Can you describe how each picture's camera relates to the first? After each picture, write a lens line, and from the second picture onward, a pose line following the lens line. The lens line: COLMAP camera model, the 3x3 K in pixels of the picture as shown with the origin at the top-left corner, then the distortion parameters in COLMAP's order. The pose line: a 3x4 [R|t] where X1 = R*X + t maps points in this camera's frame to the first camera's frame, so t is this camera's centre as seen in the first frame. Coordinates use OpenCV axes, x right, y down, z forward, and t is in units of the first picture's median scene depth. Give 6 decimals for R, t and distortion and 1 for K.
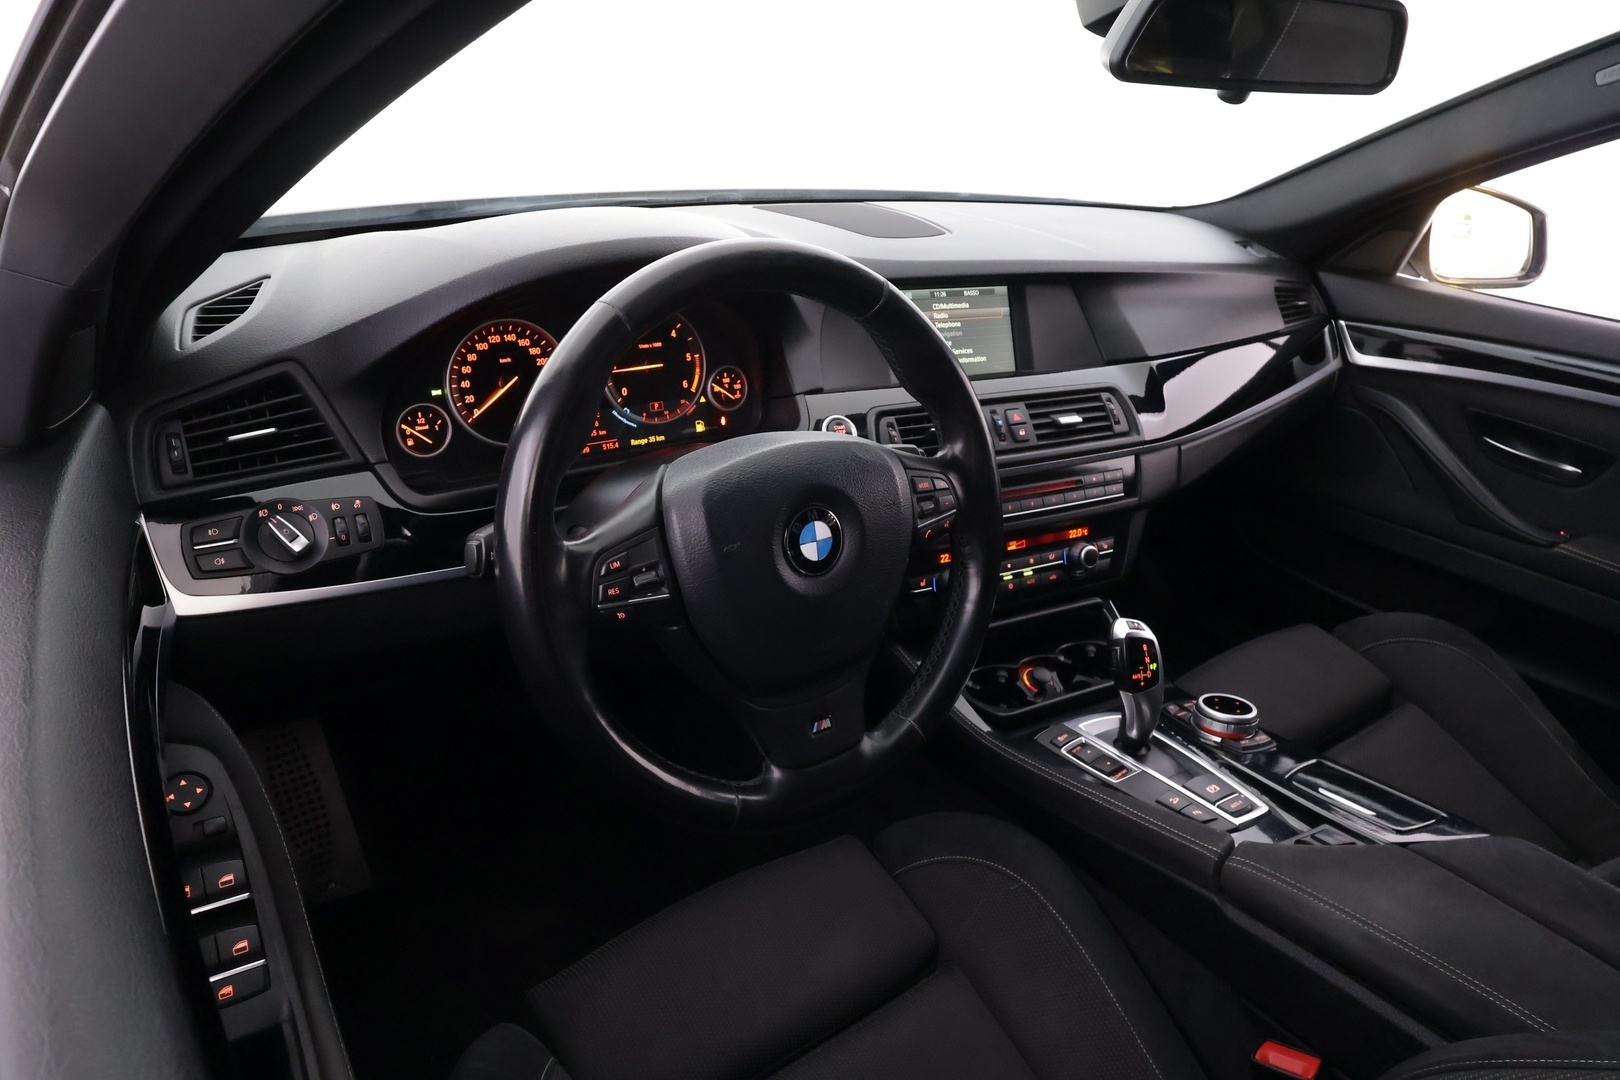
lens RADIAL K [[1038.8, 0, 807.5], [0, 1038.8, 546.2], [0, 0, 1]] dist [-0.001158, 0.002702]
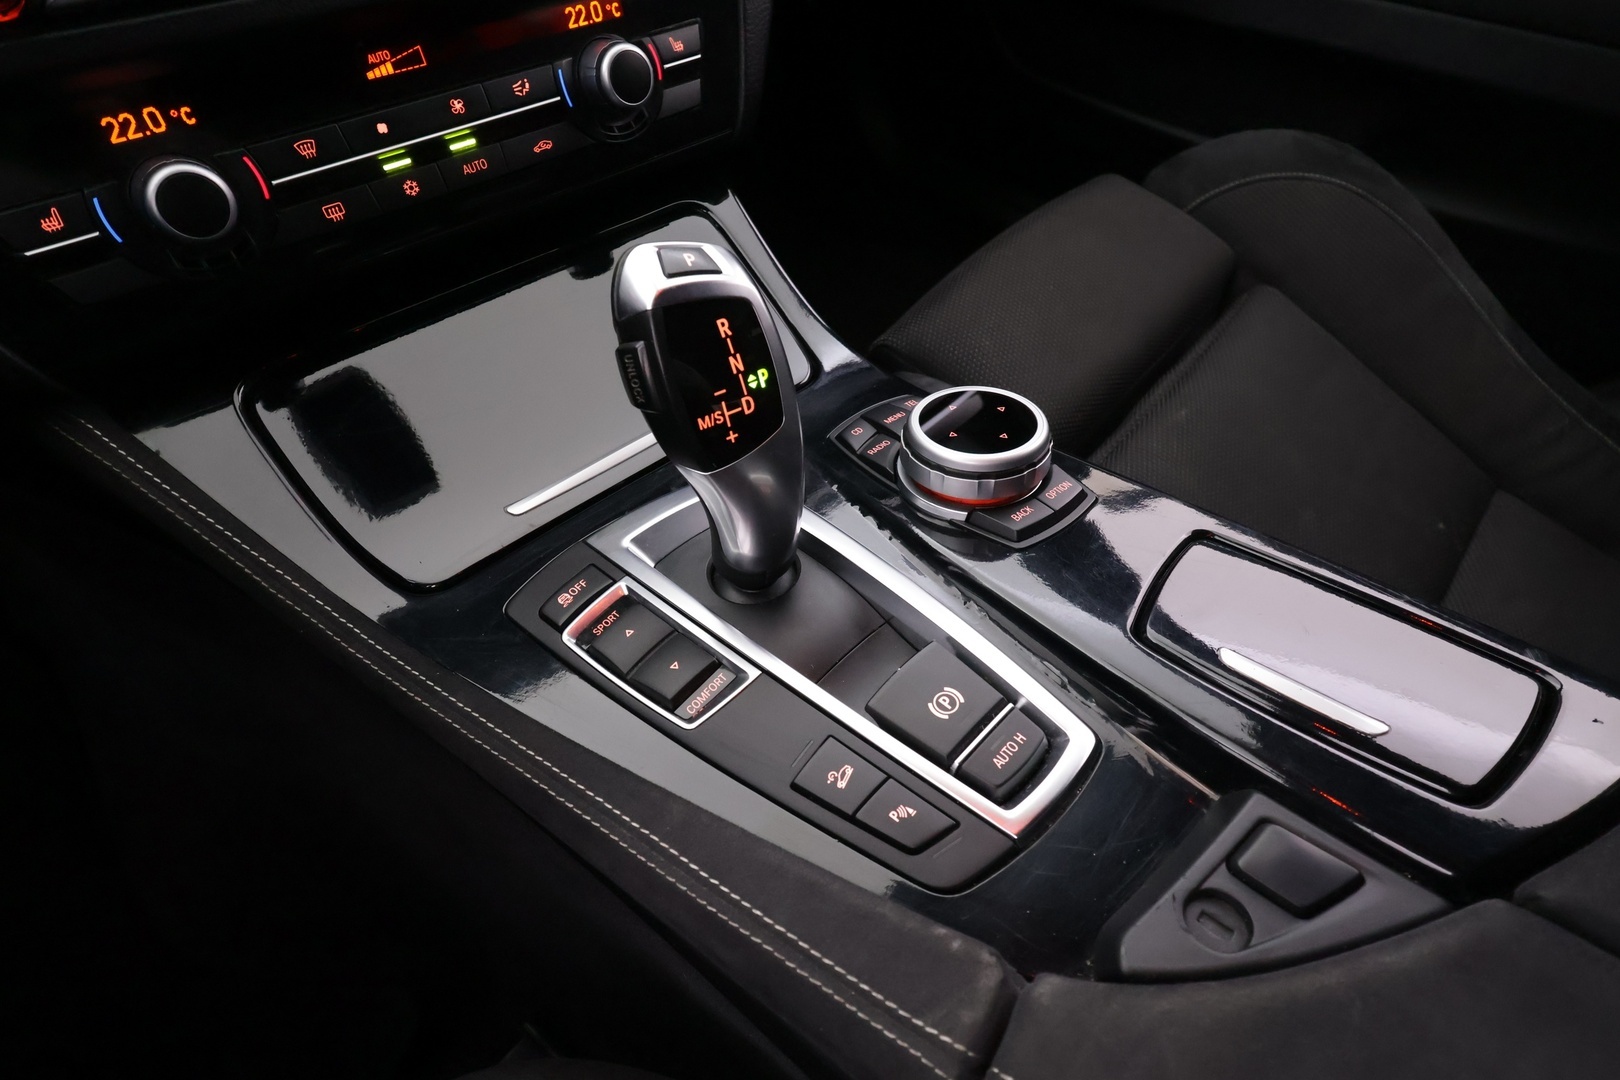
lens RADIAL K [[876.4, 0, 813.4], [0, 876.4, 541.6], [0, 0, 1]] dist [0.000849, 0.002383]
pose [[0.970906, -0.205443, 0.123022, 0.266043], [0.138595, 0.901065, 0.410943, 0.042592], [-0.195276, -0.381937, 0.903322, 0.628448]]
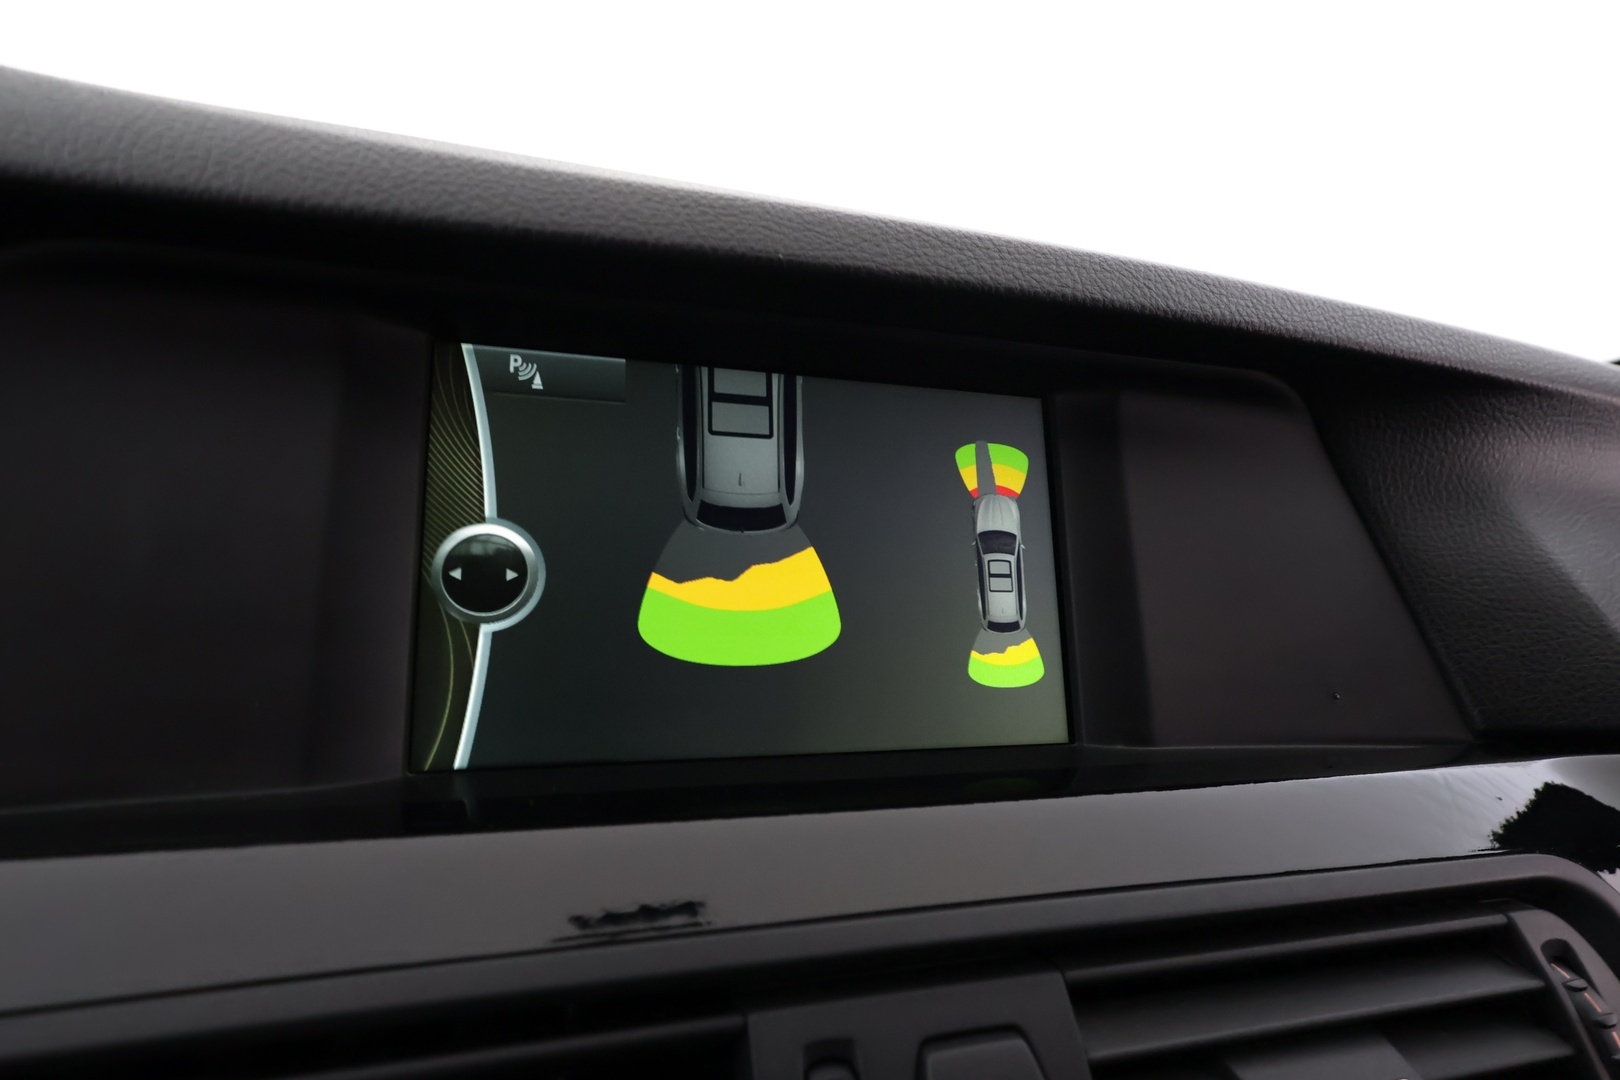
lens RADIAL K [[876.4, 0, 809.2], [0, 876.4, 538.6], [0, 0, 1]] dist [0.000849, 0.002383]
pose [[0.976912, 0.054962, -0.206451, 0.190190], [-0.109415, 0.958704, -0.262518, -0.161147], [0.183497, 0.279045, 0.942583, 0.826625]]
